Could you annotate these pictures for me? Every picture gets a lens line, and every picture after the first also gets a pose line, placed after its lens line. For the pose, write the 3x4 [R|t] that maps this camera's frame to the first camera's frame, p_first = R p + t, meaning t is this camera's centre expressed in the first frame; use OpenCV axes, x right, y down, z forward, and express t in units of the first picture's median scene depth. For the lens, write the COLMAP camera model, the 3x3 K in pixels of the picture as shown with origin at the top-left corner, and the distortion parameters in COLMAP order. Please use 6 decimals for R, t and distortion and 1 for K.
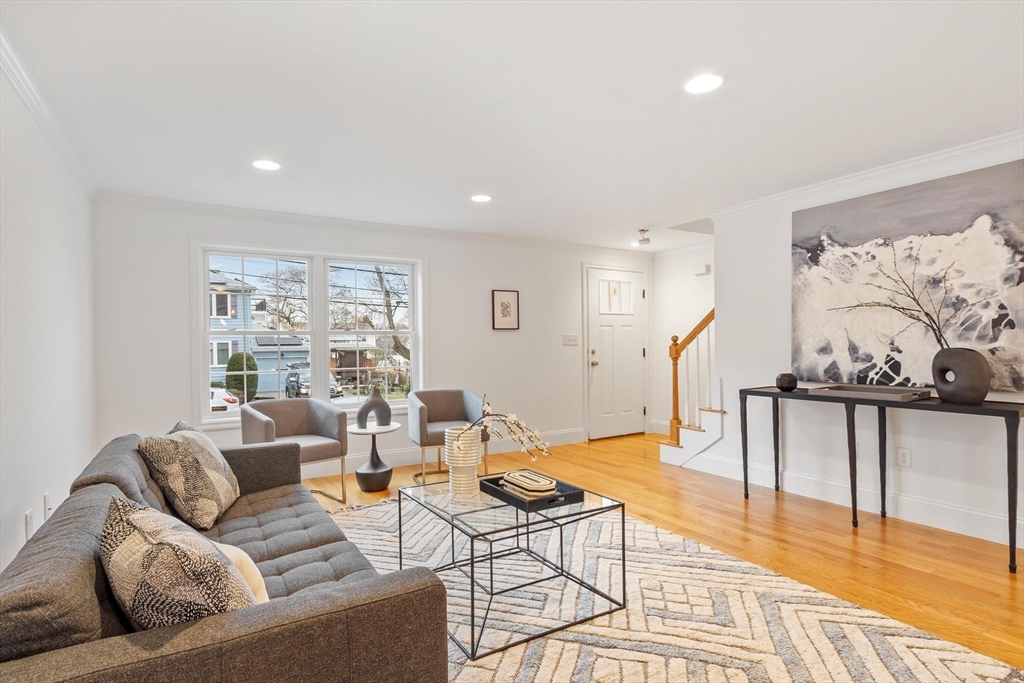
lens RADIAL K [[517.9, 0, 481.3], [0, 517.9, 348.0], [0, 0, 1]] dist [0.002386, -0.000279]
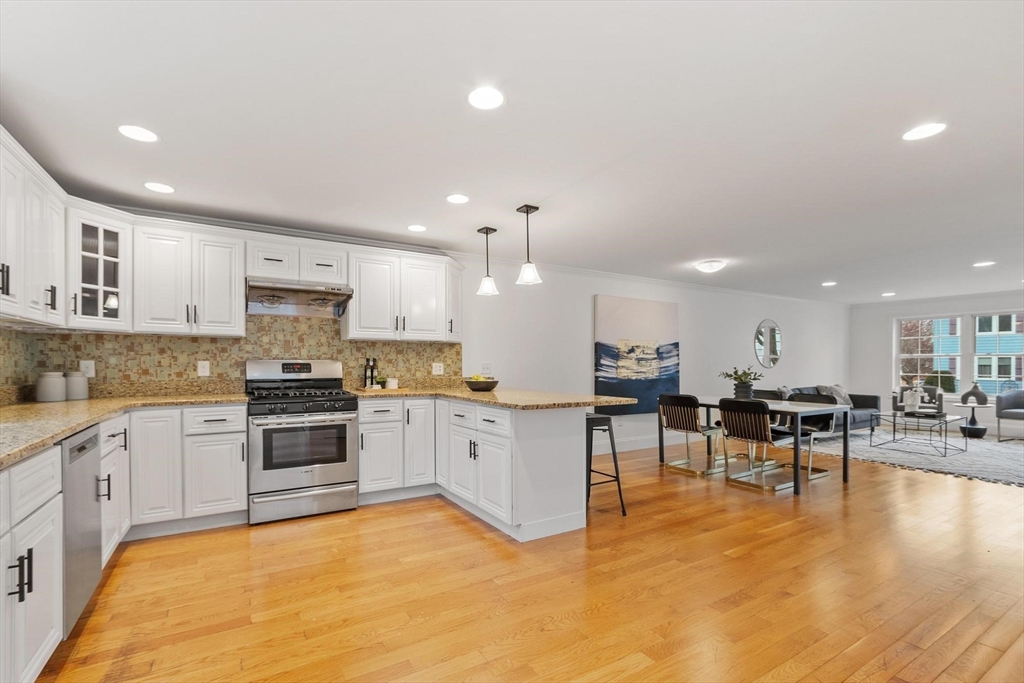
lens RADIAL K [[447.5, 0, 485.2], [0, 447.5, 366.7], [0, 0, 1]] dist [-0.003955, -0.000575]
pose [[-0.010256, 0.021676, -0.999712, 1.646552], [-0.006859, 0.999740, 0.021747, -0.015729], [0.999924, 0.007080, -0.010105, -0.893100]]
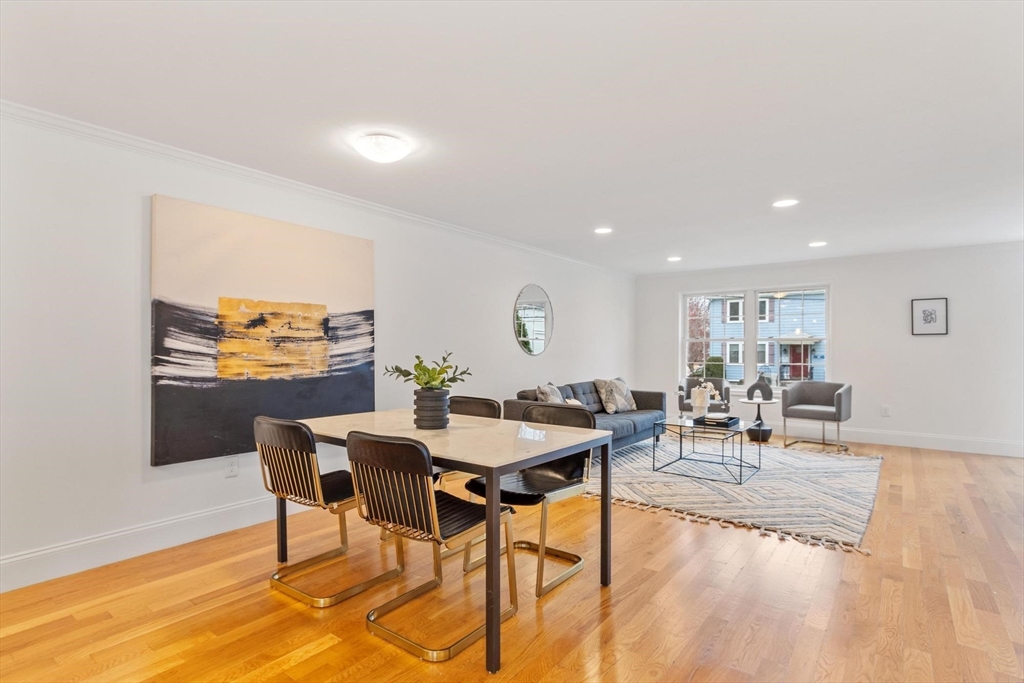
lens RADIAL K [[517.9, 0, 481.3], [0, 517.9, 348.0], [0, 0, 1]] dist [0.002386, -0.000279]
pose [[0.357693, 0.012031, -0.933762, 1.062647], [-0.012575, 0.999888, 0.008066, -0.008314], [0.933754, 0.008857, 0.357805, -0.369526]]
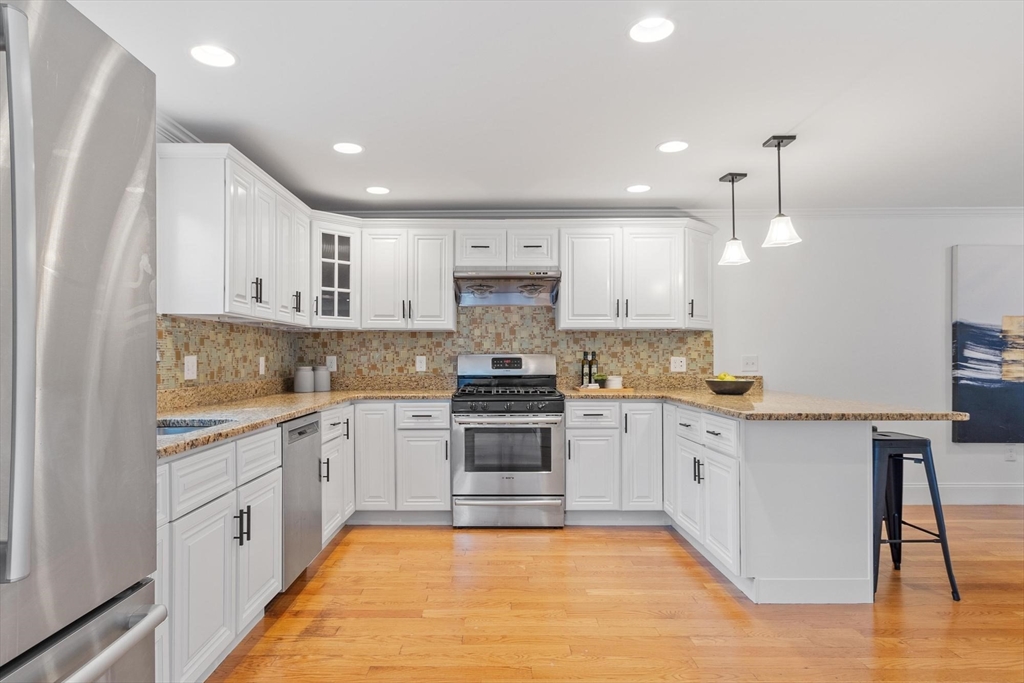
lens RADIAL K [[579.4, 0, 490.7], [0, 579.4, 358.6], [0, 0, 1]] dist [-0.001055, 0.000097]
pose [[-0.515450, 0.016823, -0.856754, 1.670347], [0.005235, 0.999850, 0.016483, -0.016698], [0.856903, 0.004011, -0.515461, -0.746900]]
